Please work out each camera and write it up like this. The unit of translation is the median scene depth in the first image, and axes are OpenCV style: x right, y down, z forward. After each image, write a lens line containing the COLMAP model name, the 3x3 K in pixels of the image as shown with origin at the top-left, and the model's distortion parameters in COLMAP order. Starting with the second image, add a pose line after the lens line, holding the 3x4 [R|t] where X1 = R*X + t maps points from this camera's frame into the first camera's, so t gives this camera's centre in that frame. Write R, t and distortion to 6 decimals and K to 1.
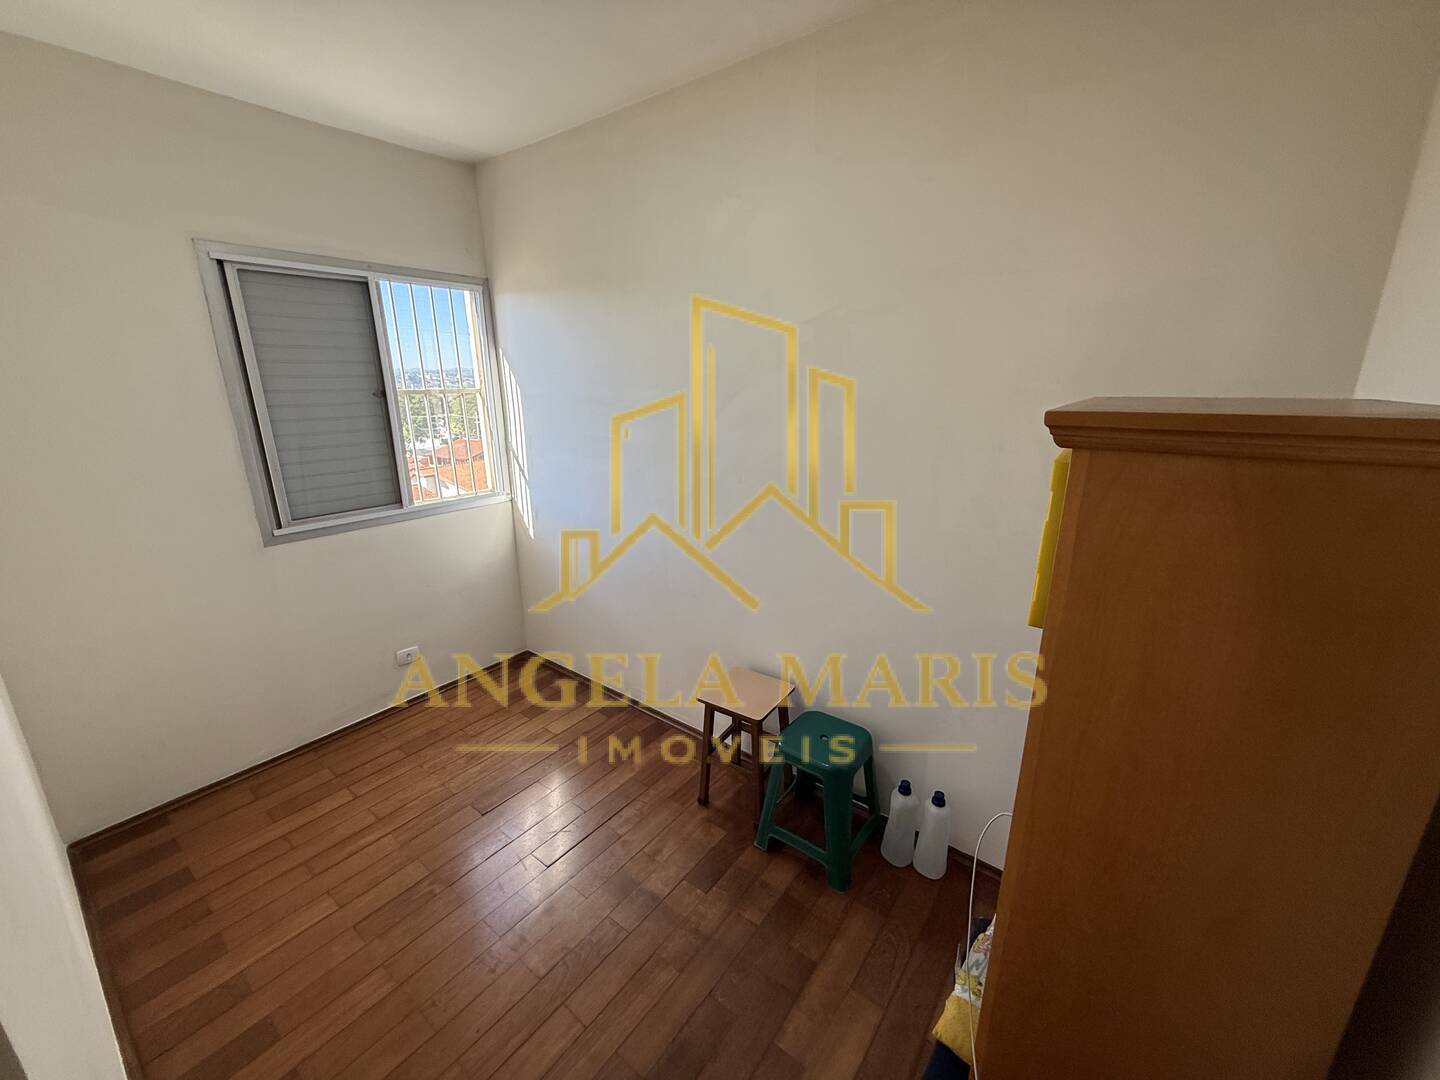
lens RADIAL K [[571.7, 0, 720.0], [0, 571.7, 542.3], [0, 0, 1]] dist [0.002324, -0.000196]
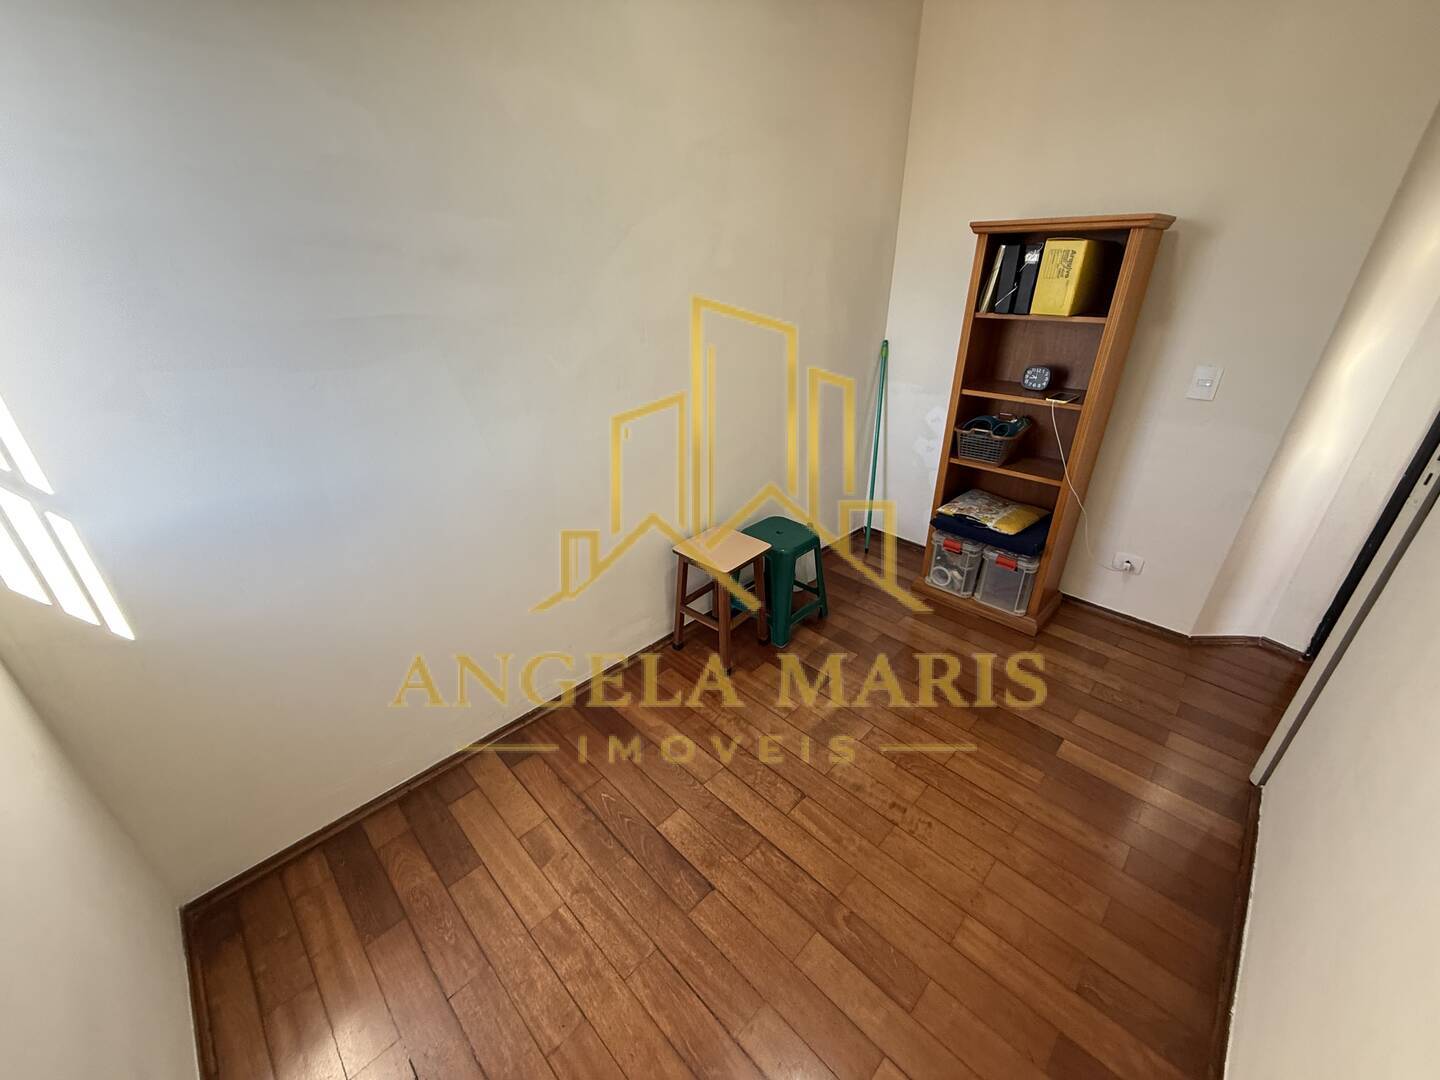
lens RADIAL K [[571.7, 0, 718.8], [0, 571.7, 533.0], [0, 0, 1]] dist [0.002324, -0.000196]
pose [[0.128885, -0.443860, 0.886779, -1.050871], [0.277537, 0.874647, 0.397450, -0.200953], [-0.952030, 0.194889, 0.235917, 0.955585]]
